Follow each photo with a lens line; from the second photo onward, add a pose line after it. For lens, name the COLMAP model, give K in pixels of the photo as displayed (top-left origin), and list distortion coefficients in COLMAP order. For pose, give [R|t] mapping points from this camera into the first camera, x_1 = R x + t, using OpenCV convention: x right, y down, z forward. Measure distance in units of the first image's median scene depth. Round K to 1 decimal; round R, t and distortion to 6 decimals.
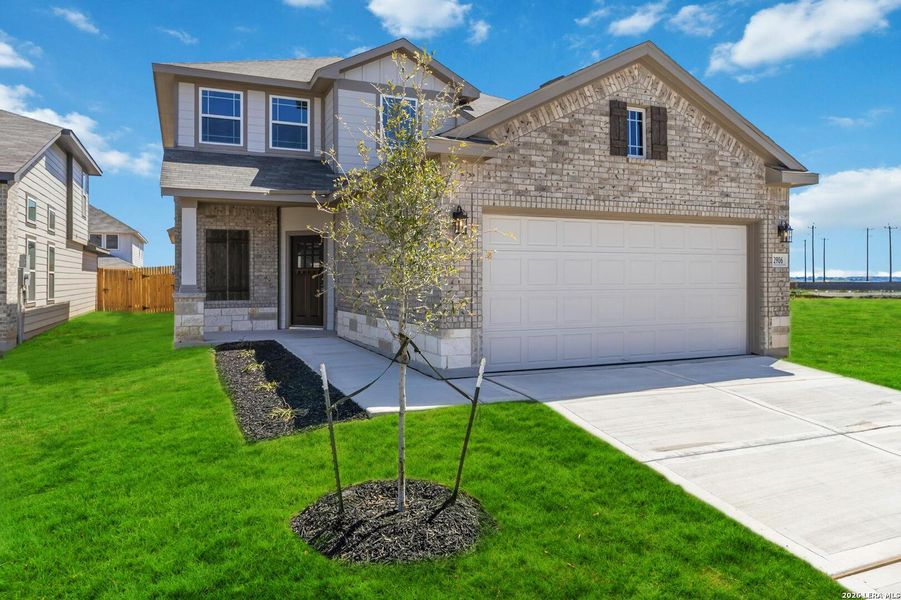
lens RADIAL K [[589.5, 0, 449.3], [0, 589.5, 276.7], [0, 0, 1]] dist [0.001041, 0.000766]
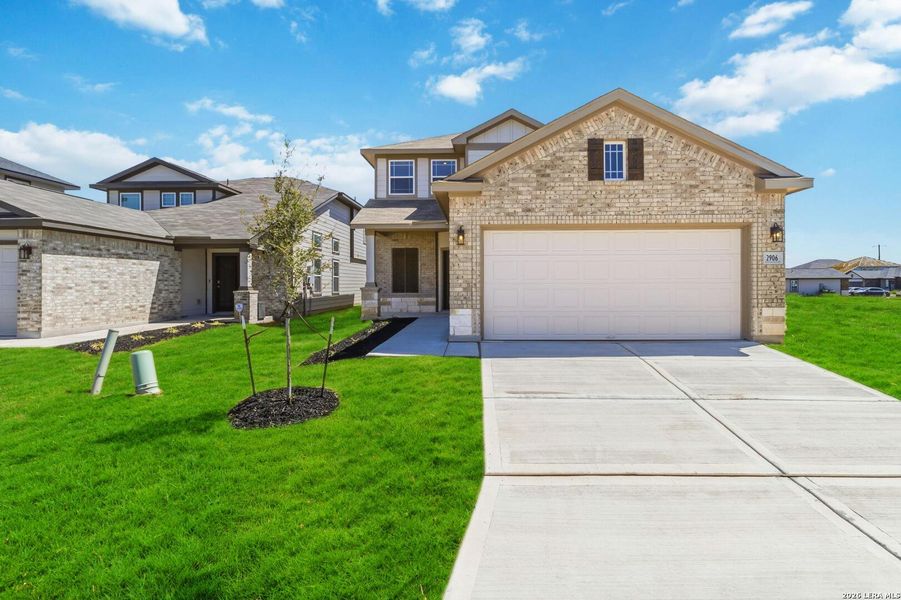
lens RADIAL K [[422.3, 0, 455.3], [0, 422.3, 284.9], [0, 0, 1]] dist [0.002772, 0.000755]
pose [[0.918845, 0.000825, -0.394617, 0.352104], [0.003540, 0.999940, 0.010332, 0.014616], [0.394602, -0.010891, 0.918788, 0.013575]]
